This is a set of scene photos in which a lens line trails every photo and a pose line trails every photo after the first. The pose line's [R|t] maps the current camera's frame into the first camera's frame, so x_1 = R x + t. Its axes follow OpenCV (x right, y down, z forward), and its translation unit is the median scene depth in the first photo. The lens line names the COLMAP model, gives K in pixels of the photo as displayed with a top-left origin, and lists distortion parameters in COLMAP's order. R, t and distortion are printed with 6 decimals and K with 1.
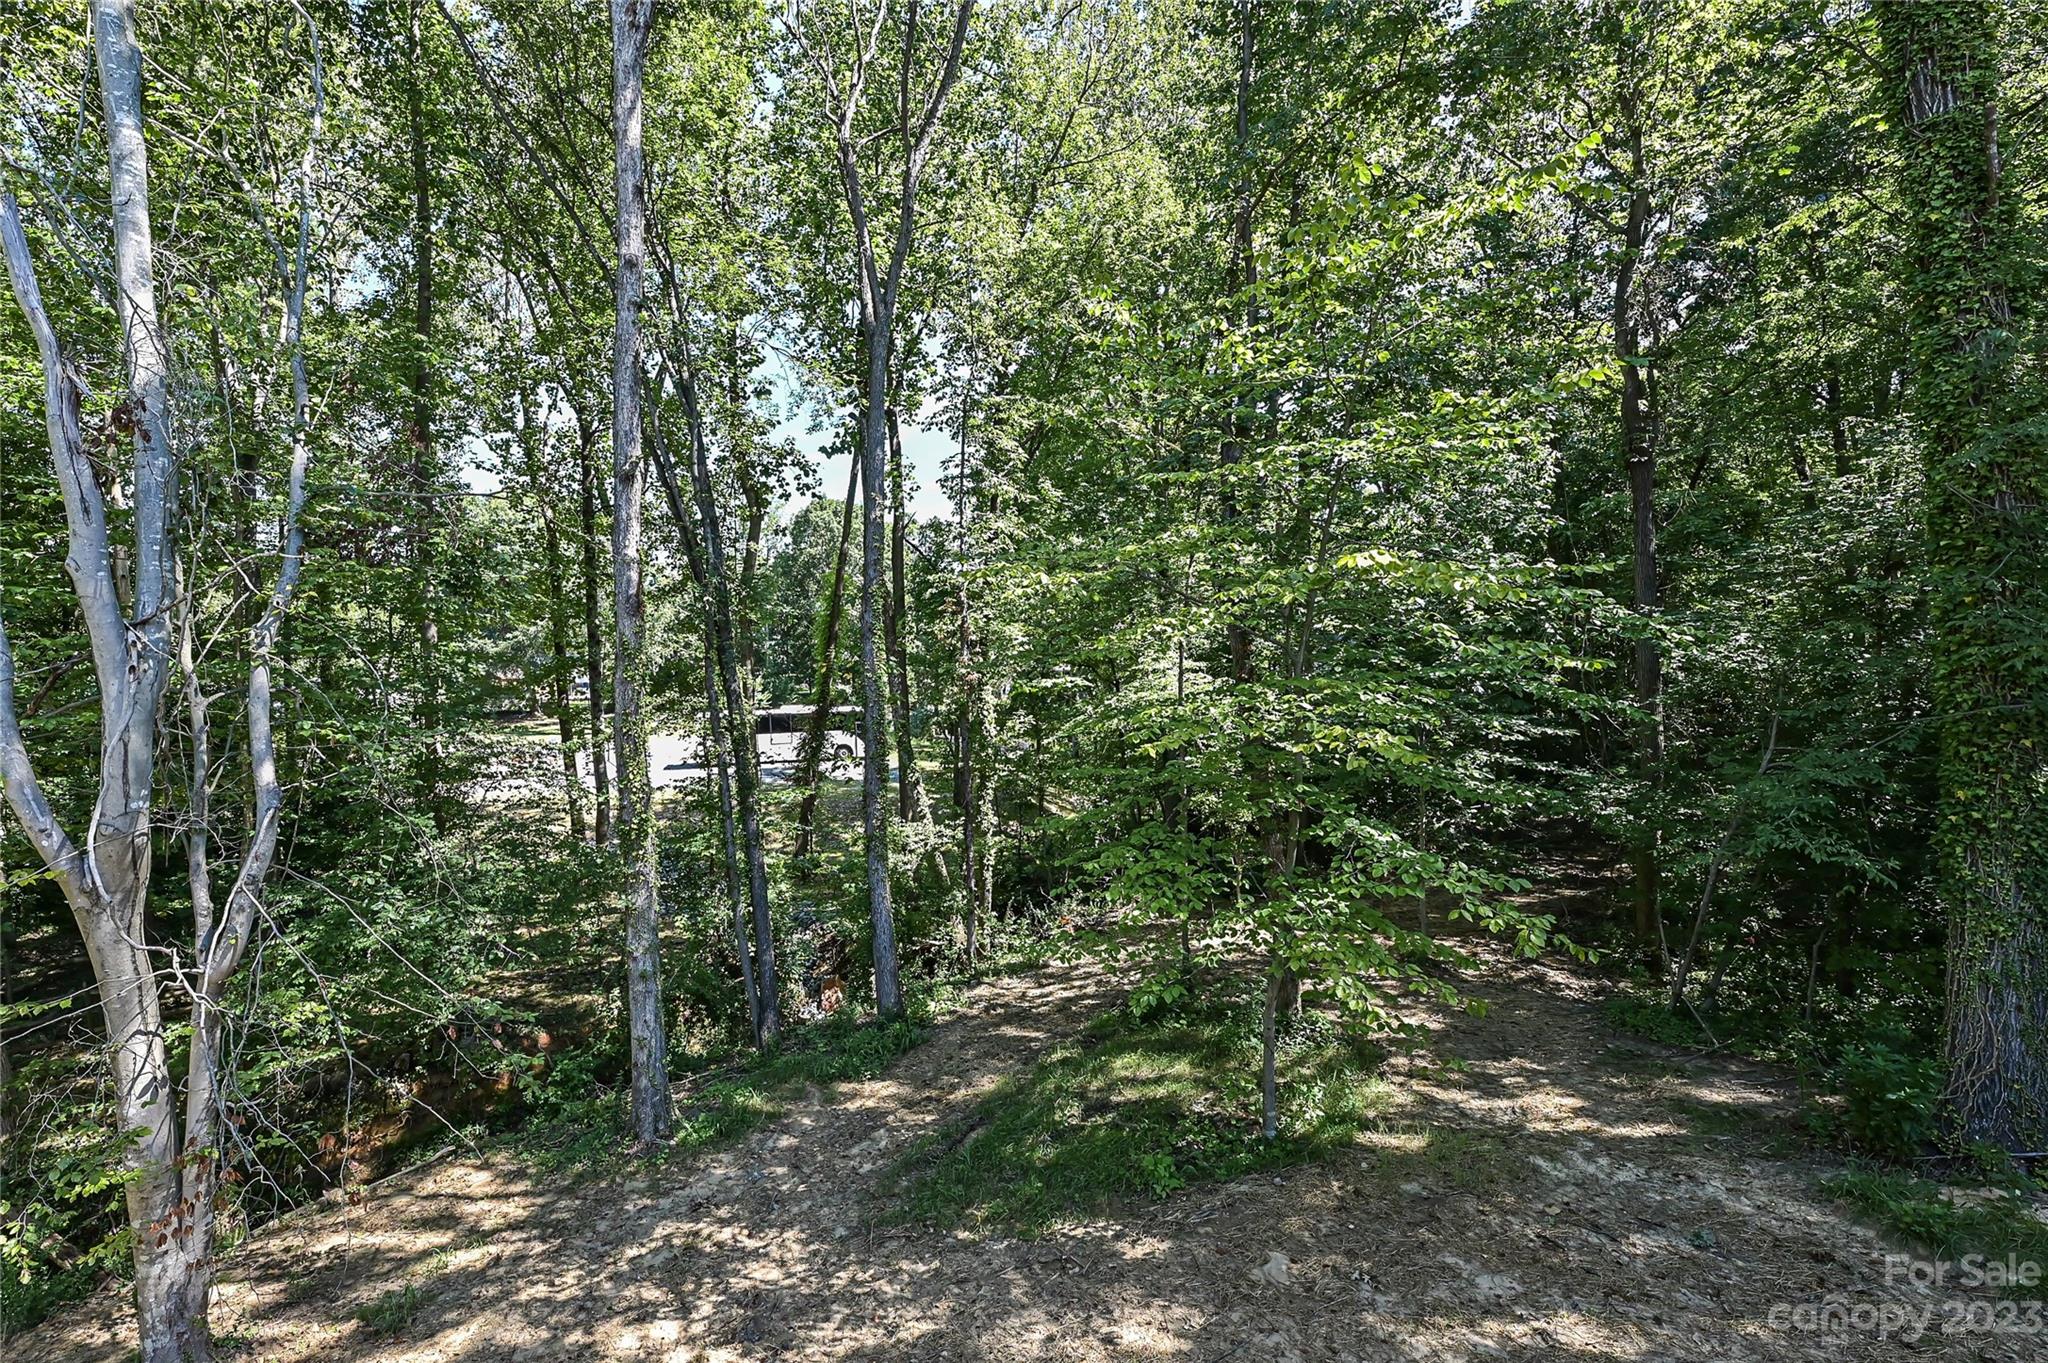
lens RADIAL K [[824.7, 0, 969.9], [0, 824.7, 689.5], [0, 0, 1]] dist [-0.000536, -0.000077]
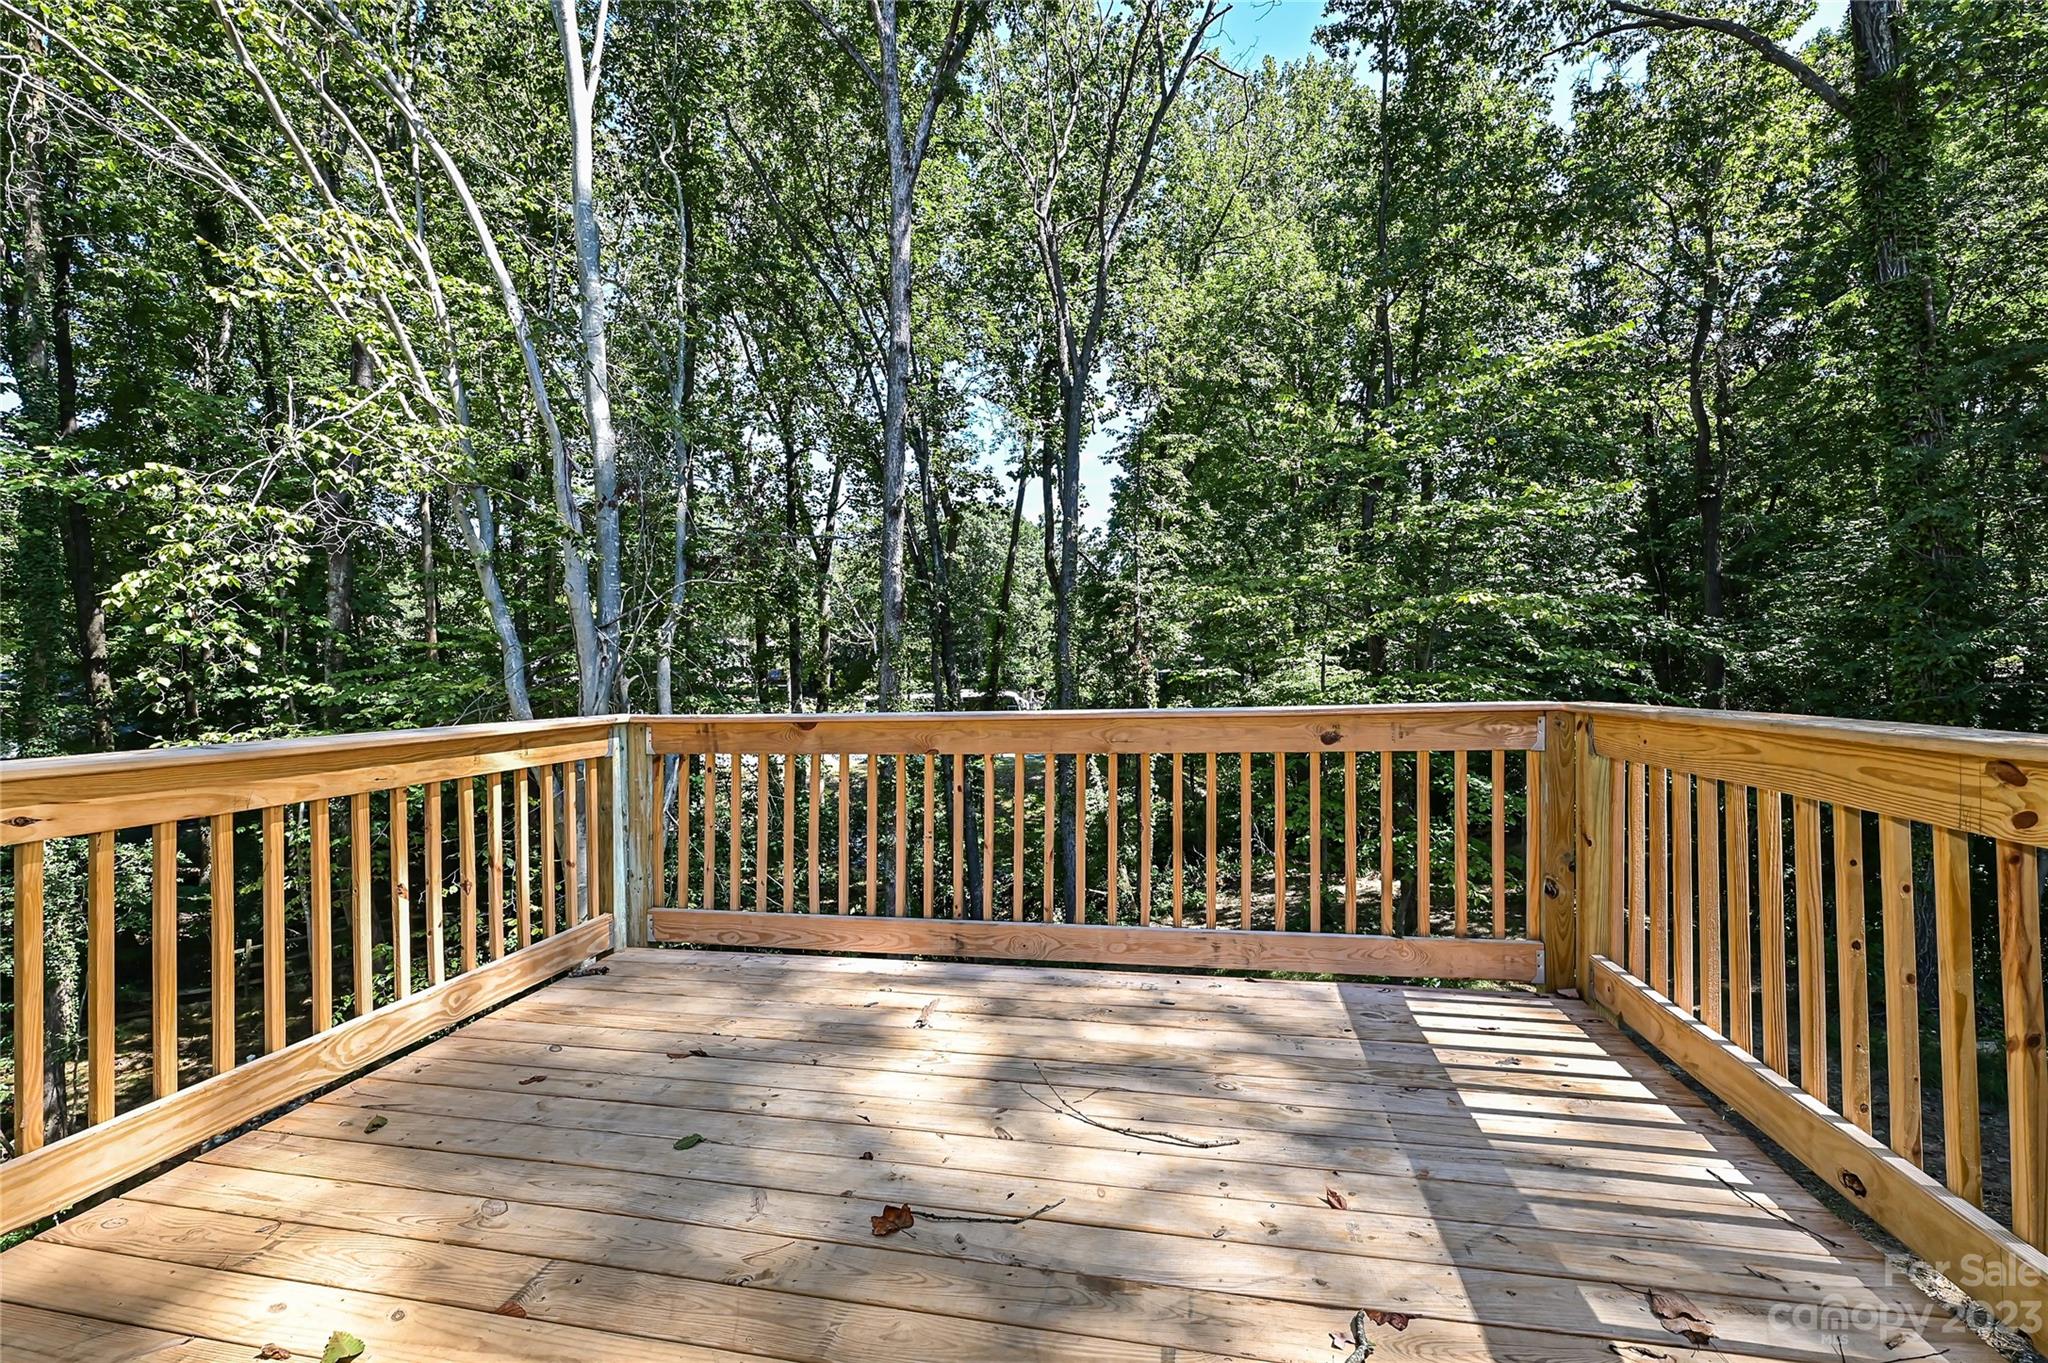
lens RADIAL K [[824.7, 0, 1029.0], [0, 824.7, 677.1], [0, 0, 1]] dist [-0.000536, -0.000077]
pose [[0.998465, 0.009862, -0.054505, -0.095468], [-0.009829, 0.999951, 0.000871, -0.000344], [0.054511, -0.000334, 0.998513, -0.208361]]
